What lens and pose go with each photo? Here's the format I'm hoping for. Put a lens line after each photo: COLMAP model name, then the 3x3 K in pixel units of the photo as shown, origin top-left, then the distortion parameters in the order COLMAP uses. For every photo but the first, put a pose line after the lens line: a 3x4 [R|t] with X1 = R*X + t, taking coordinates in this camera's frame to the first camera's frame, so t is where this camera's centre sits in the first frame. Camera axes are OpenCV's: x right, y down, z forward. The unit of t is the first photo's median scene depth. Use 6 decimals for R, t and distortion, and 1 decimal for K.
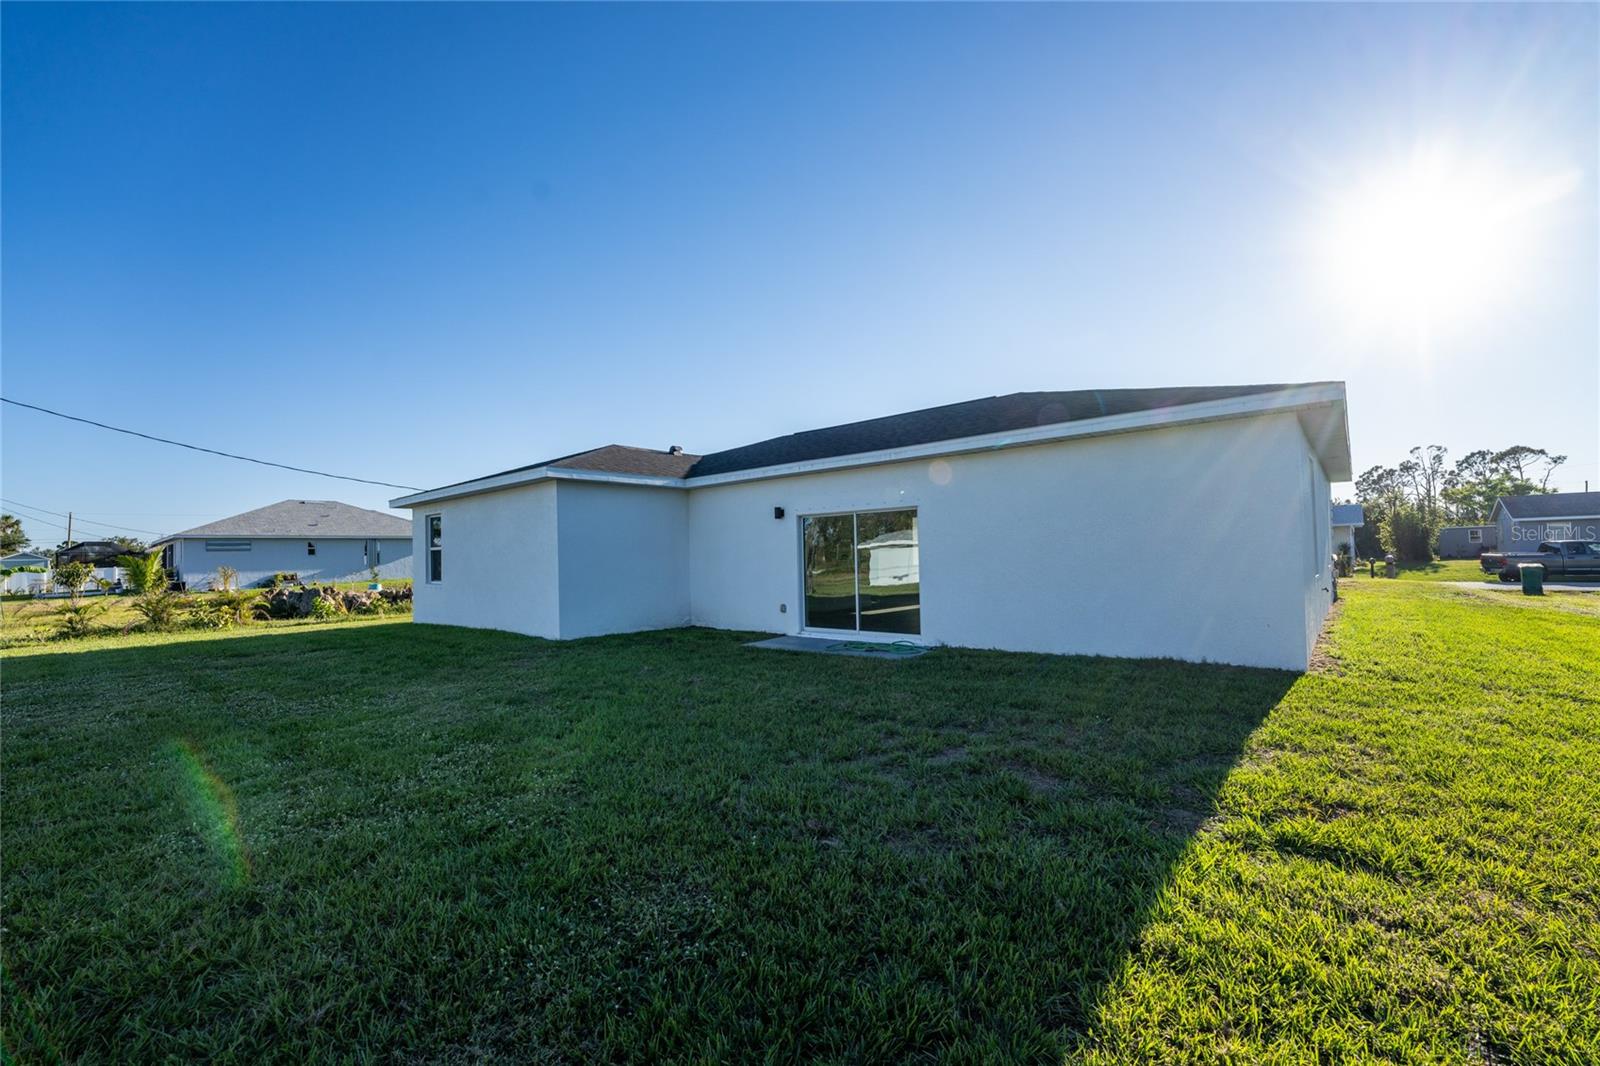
lens RADIAL K [[656.3, 0, 798.3], [0, 656.3, 532.5], [0, 0, 1]] dist [0.000301, 0.000034]
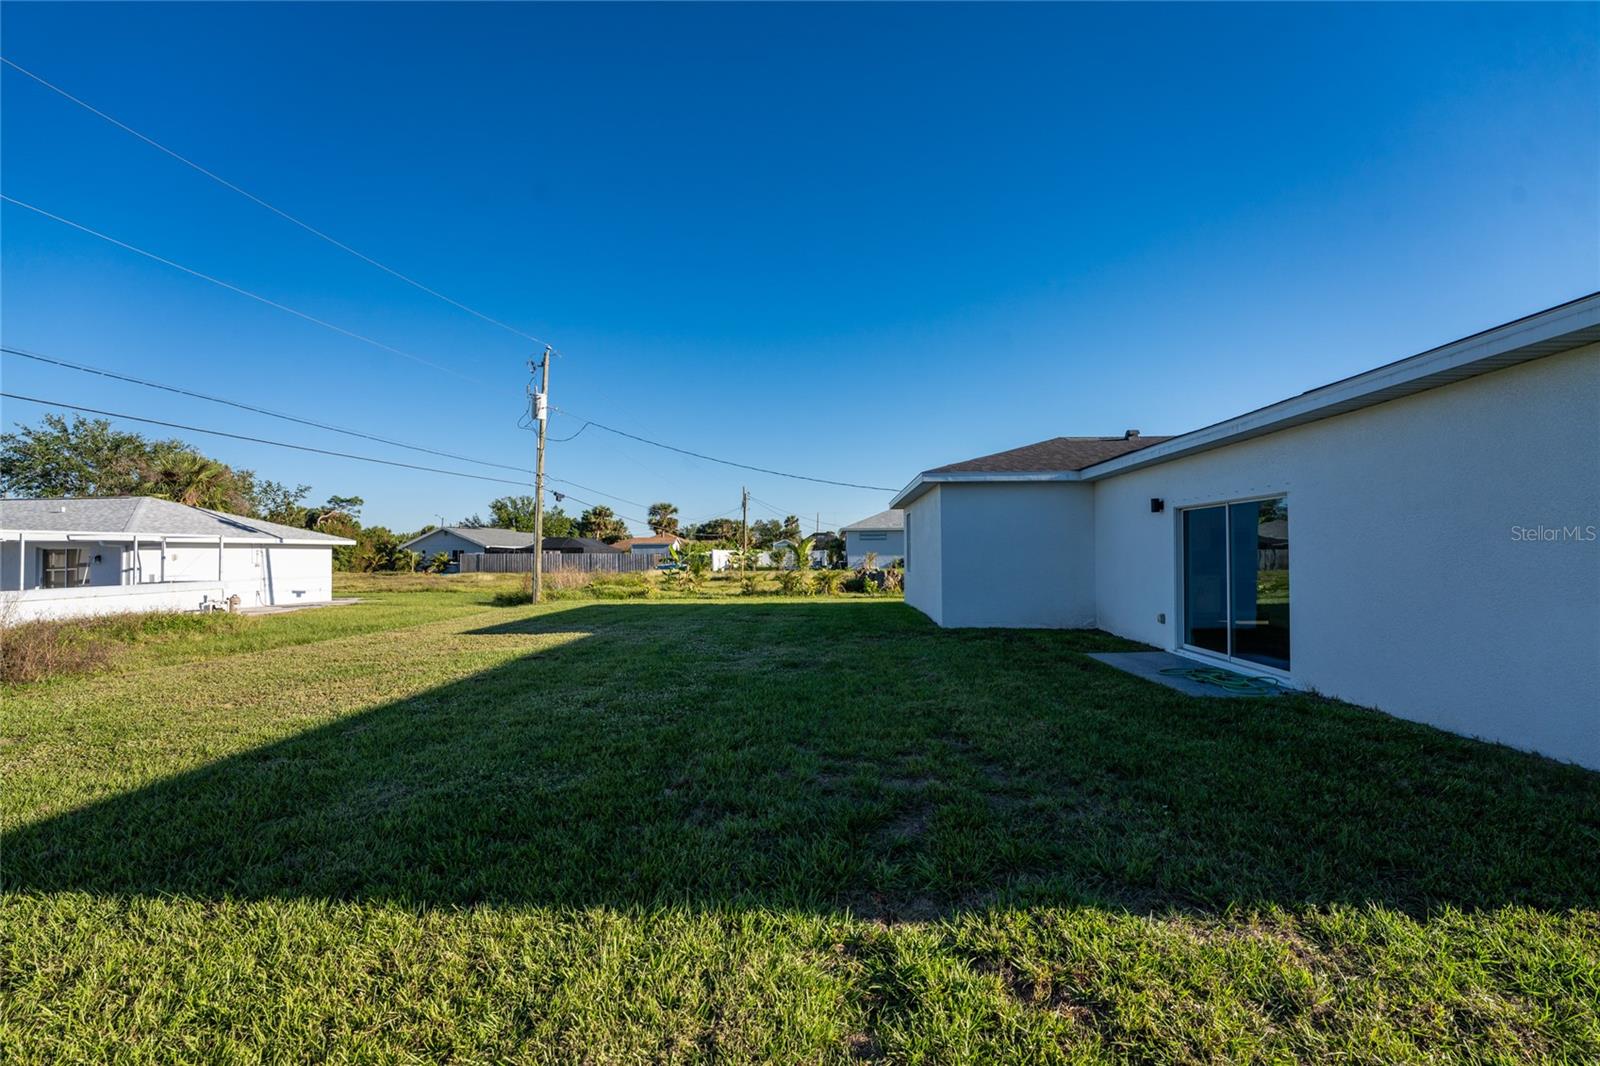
lens RADIAL K [[656.3, 0, 798.3], [0, 656.3, 532.5], [0, 0, 1]] dist [0.000301, 0.000034]
pose [[0.618442, -0.006201, -0.785806, 0.321785], [0.022666, 0.999694, 0.009950, -0.012145], [0.785503, -0.023964, 0.618393, 0.107790]]
